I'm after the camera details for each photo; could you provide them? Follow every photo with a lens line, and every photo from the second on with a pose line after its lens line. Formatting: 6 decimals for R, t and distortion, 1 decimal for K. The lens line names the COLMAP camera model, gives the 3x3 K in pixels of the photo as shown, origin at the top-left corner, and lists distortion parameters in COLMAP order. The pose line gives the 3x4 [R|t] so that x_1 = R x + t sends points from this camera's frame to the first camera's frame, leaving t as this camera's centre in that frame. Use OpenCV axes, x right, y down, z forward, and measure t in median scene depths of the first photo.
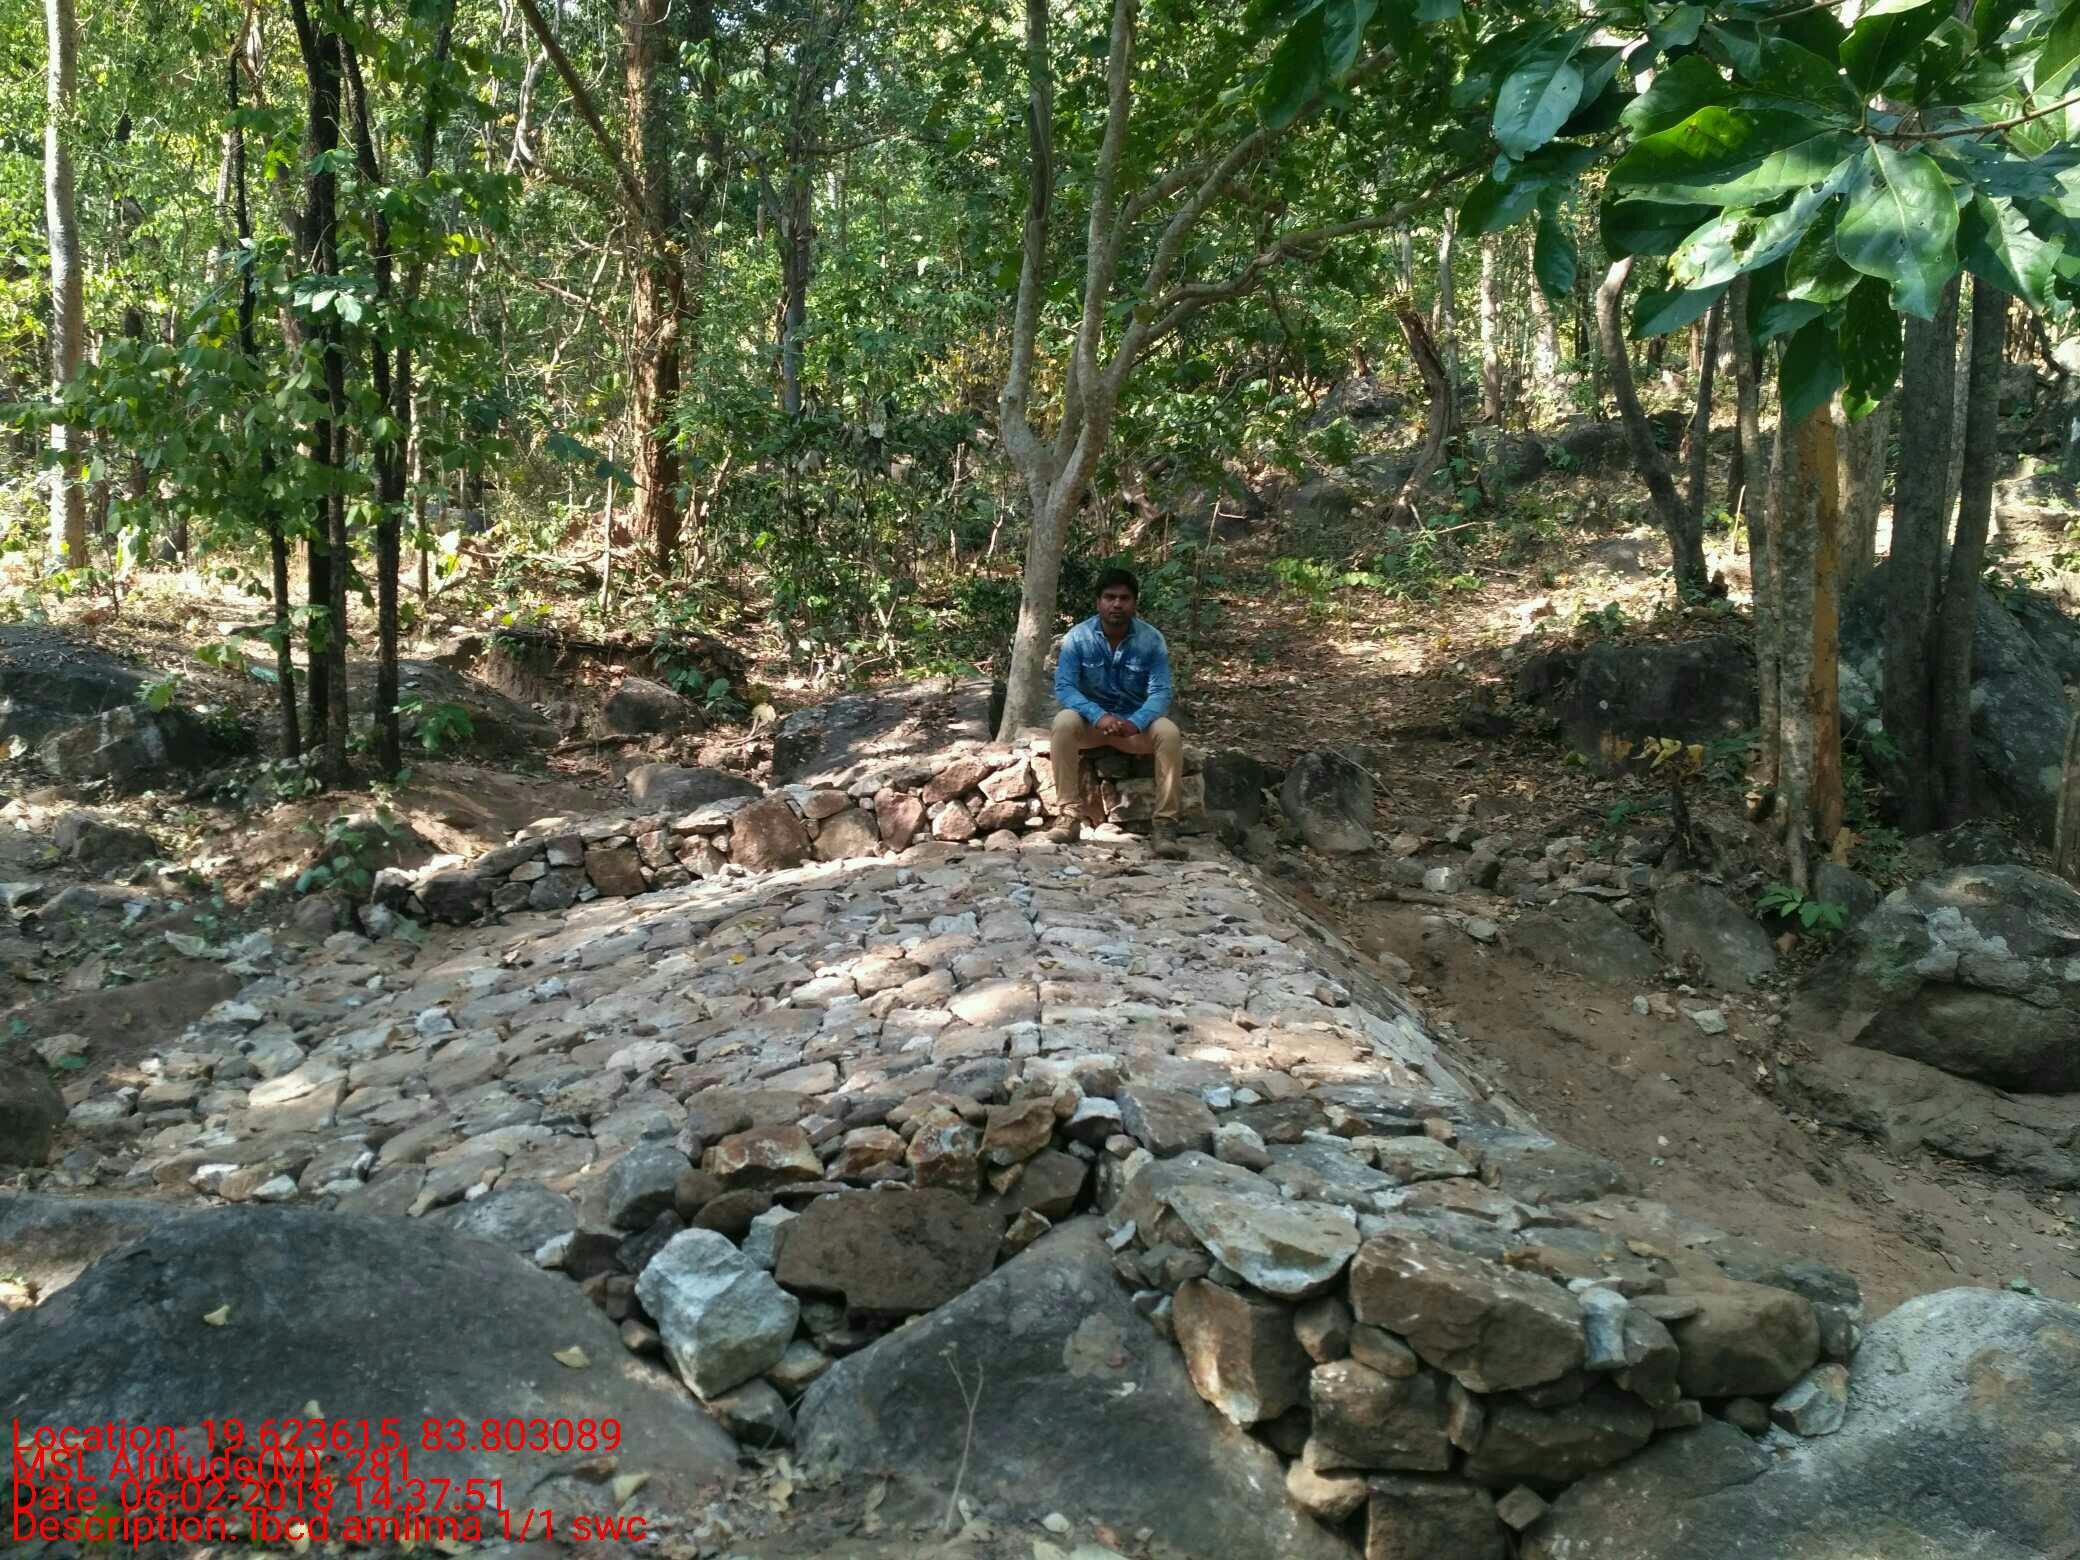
lens RADIAL K [[1919.5, 0, 1025.5], [0, 1919.5, 782.6], [0, 0, 1]] dist [0.131104, -0.265657]
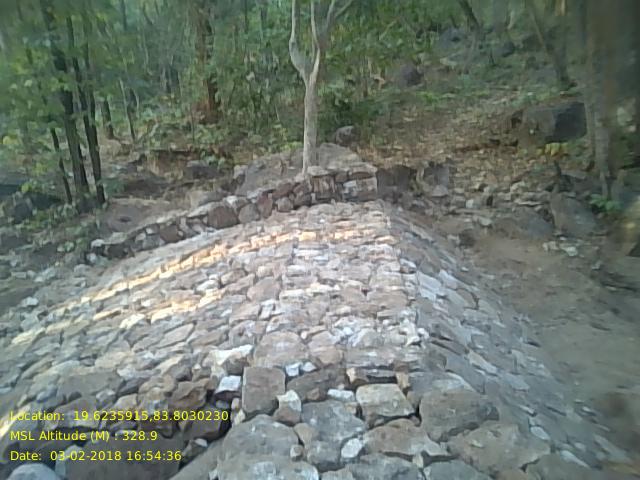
lens RADIAL K [[572.3, 0, 319.2], [0, 572.3, 249.6], [0, 0, 1]] dist [0.082921, -0.252977]
pose [[0.990272, -0.097199, -0.099571, 0.085532], [0.109302, 0.986201, 0.124345, -0.012529], [0.086111, -0.134018, 0.987230, 0.189113]]
